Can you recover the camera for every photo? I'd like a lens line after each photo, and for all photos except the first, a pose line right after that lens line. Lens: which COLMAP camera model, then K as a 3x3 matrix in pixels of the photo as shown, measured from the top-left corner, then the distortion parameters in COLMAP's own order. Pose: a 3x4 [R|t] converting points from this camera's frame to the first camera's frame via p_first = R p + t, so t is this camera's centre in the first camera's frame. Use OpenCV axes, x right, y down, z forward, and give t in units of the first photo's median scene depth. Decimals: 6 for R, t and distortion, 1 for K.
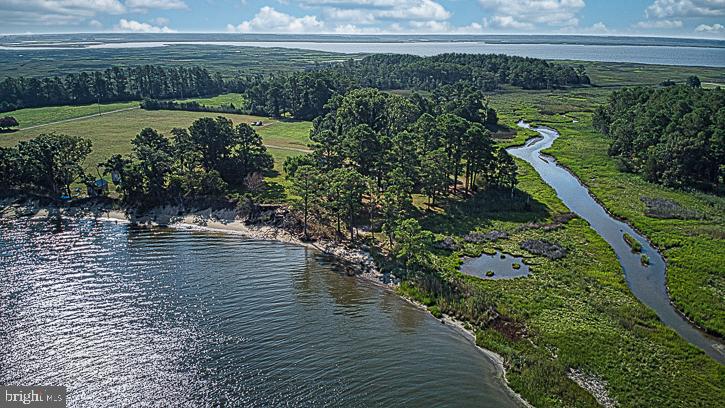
lens RADIAL K [[537.1, 0, 359.5], [0, 537.1, 205.1], [0, 0, 1]] dist [0.110625, -0.236397]
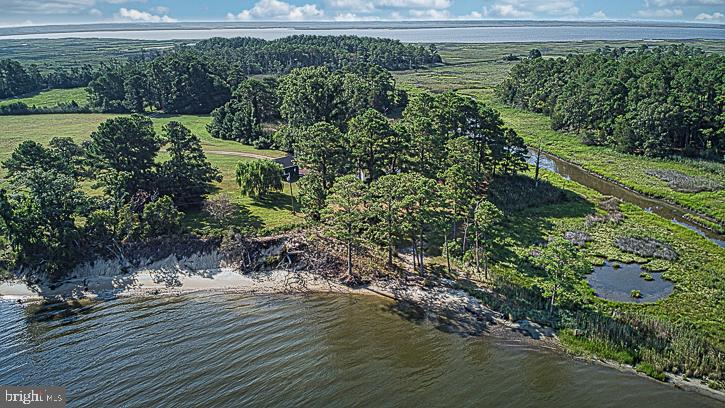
lens RADIAL K [[537.1, 0, 359.5], [0, 537.1, 205.1], [0, 0, 1]] dist [0.110625, -0.236397]
pose [[0.940627, -0.119985, 0.317527, -0.240102], [0.113351, 0.992775, 0.039359, -0.048844], [-0.319956, -0.001030, 0.947432, 0.281804]]
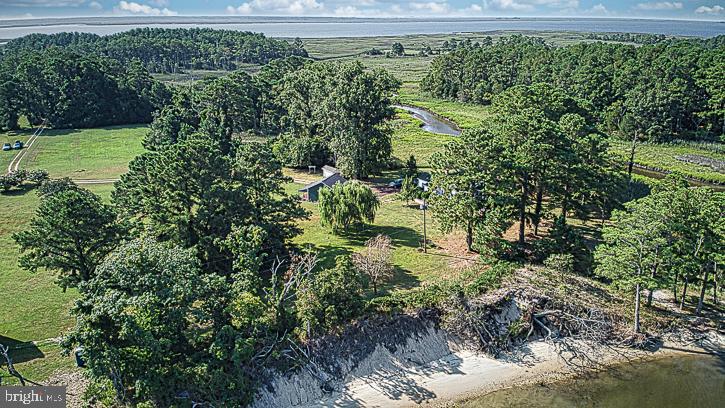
lens RADIAL K [[534.4, 0, 358.9], [0, 534.4, 207.4], [0, 0, 1]] dist [0.133132, -0.269964]
pose [[0.767993, -0.218925, 0.601879, -0.471712], [0.197862, 0.974895, 0.102134, -0.133797], [-0.609129, 0.040650, 0.792029, 0.606723]]
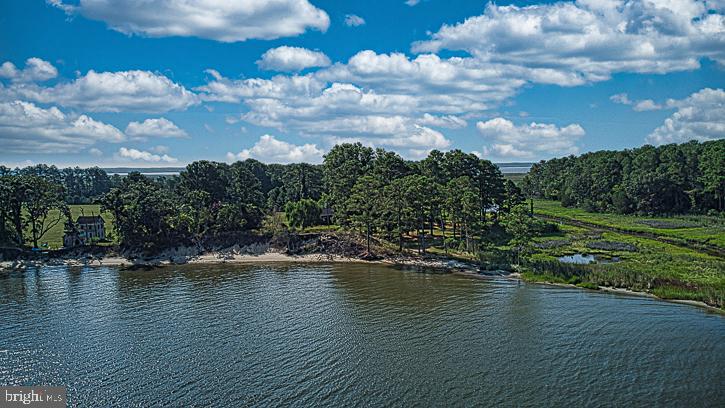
lens RADIAL K [[534.4, 0, 358.9], [0, 534.4, 207.4], [0, 0, 1]] dist [0.133132, -0.269964]
pose [[0.966213, -0.039302, 0.254732, -0.274832], [0.096574, 0.971513, -0.216417, 0.137862], [-0.238970, 0.233705, 0.942484, 0.121025]]
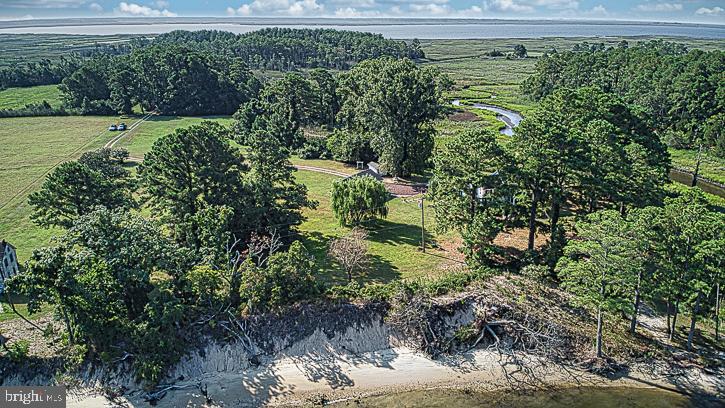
lens RADIAL K [[534.4, 0, 358.9], [0, 534.4, 207.4], [0, 0, 1]] dist [0.133132, -0.269964]
pose [[0.901468, -0.145728, 0.407577, -0.372364], [0.132493, 0.989324, 0.060686, -0.105324], [-0.412070, -0.000706, 0.911152, 0.531642]]
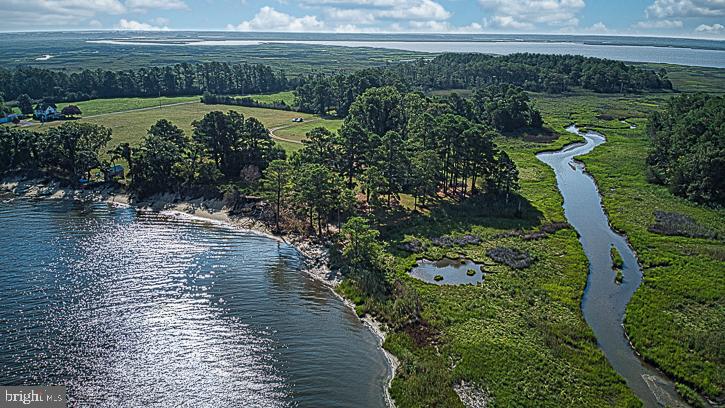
lens RADIAL K [[534.4, 0, 358.9], [0, 534.4, 207.4], [0, 0, 1]] dist [0.133132, -0.269964]
pose [[0.985957, 0.055813, -0.157398, 0.169918], [-0.055010, 0.998441, 0.009462, -0.001347], [0.157681, -0.000671, 0.987490, 0.015488]]
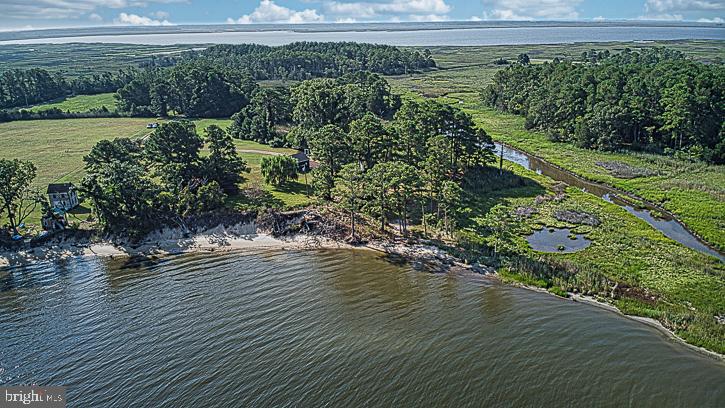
lens RADIAL K [[534.1, 0, 359.1], [0, 534.1, 207.4], [0, 0, 1]] dist [0.152393, -0.330587]
pose [[0.939864, -0.128118, 0.316611, -0.306611], [0.121083, 0.991758, 0.041884, -0.028236], [-0.319367, -0.001029, 0.947630, 0.094546]]
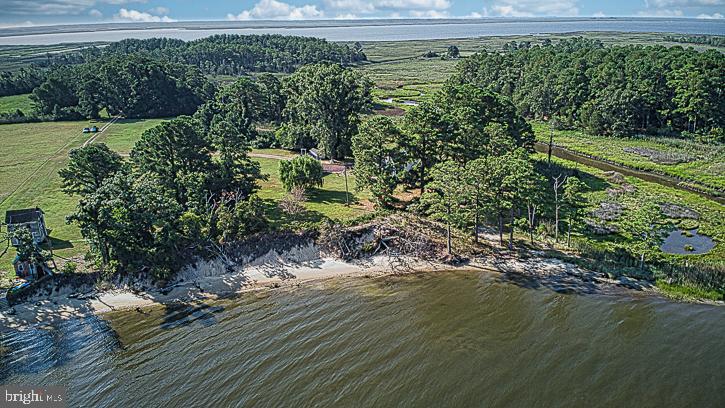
lens RADIAL K [[534.4, 0, 358.9], [0, 534.4, 207.4], [0, 0, 1]] dist [0.133132, -0.269964]
pose [[0.858116, -0.186002, 0.478581, -0.444563], [0.173219, 0.982307, 0.071186, -0.067828], [-0.483354, 0.021813, 0.875153, 0.334301]]
